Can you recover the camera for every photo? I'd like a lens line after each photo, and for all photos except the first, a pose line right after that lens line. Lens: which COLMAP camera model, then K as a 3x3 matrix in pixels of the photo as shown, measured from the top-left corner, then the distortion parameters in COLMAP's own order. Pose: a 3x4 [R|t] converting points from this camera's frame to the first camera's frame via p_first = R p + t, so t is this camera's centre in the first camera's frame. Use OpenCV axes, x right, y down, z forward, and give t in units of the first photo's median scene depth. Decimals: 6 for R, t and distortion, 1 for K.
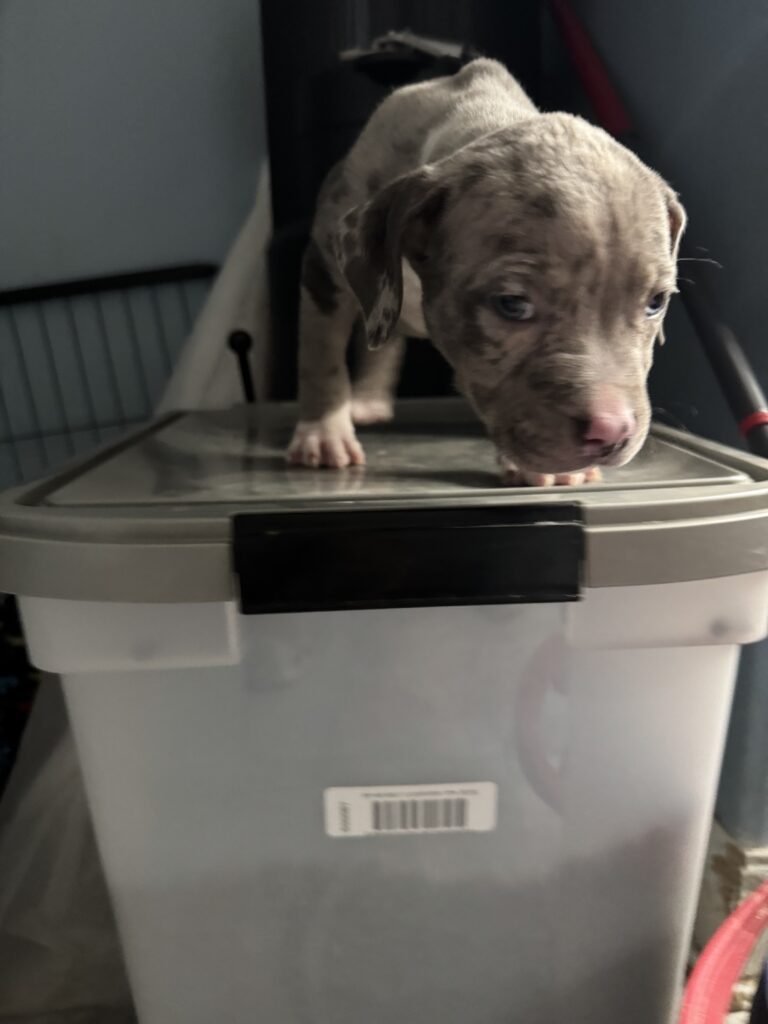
lens RADIAL K [[739.0, 0, 385.3], [0, 739.0, 511.6], [0, 0, 1]] dist [-0.042421, -0.000046]
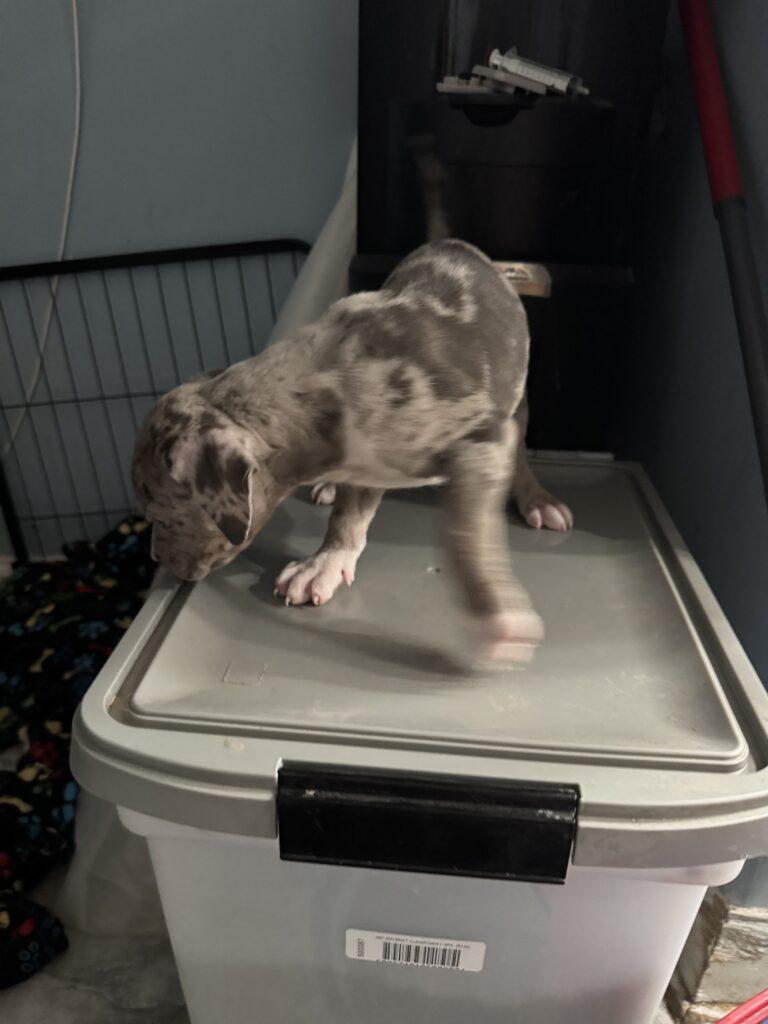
lens RADIAL K [[730.8, 0, 384.0], [0, 730.8, 512.0], [0, 0, 1]] dist [-0.042699, 0.001369]
pose [[0.990826, 0.096436, -0.094674, 0.027386], [-0.078247, 0.980567, 0.179905, -0.522568], [0.110184, -0.170847, 0.979117, -0.056111]]
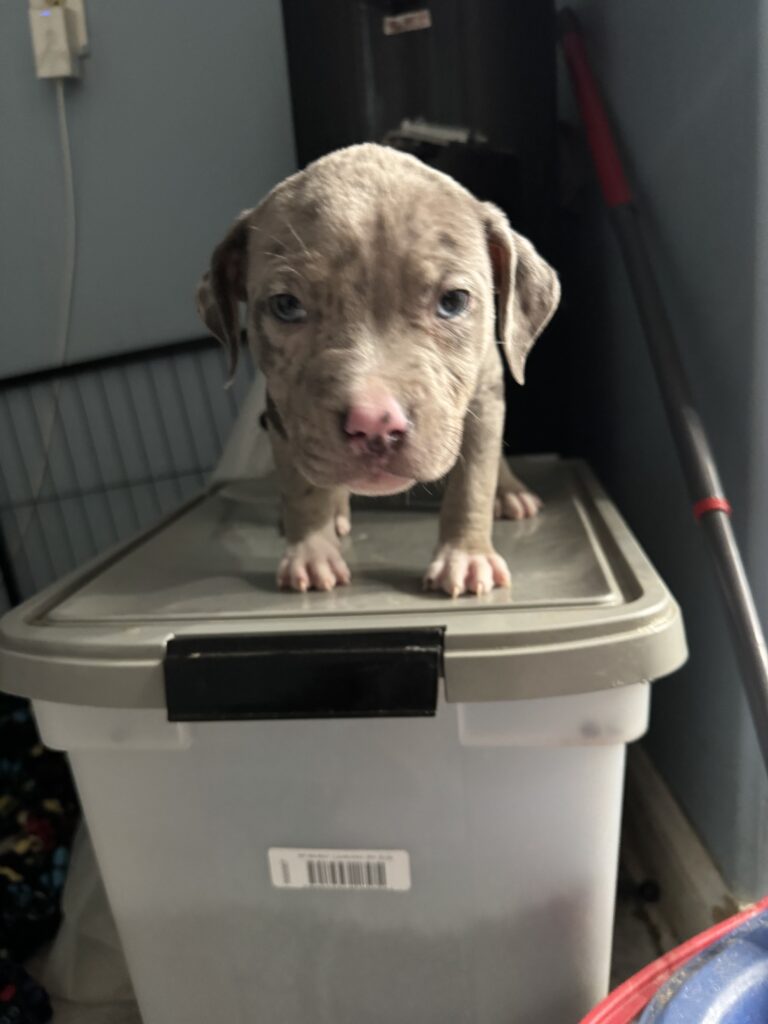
lens RADIAL K [[739.0, 0, 385.3], [0, 739.0, 511.6], [0, 0, 1]] dist [-0.042421, -0.000046]
pose [[0.987973, -0.017081, -0.153679, 0.302068], [0.016237, 0.999845, -0.006747, -0.167779], [0.153770, 0.004170, 0.988098, -0.169778]]
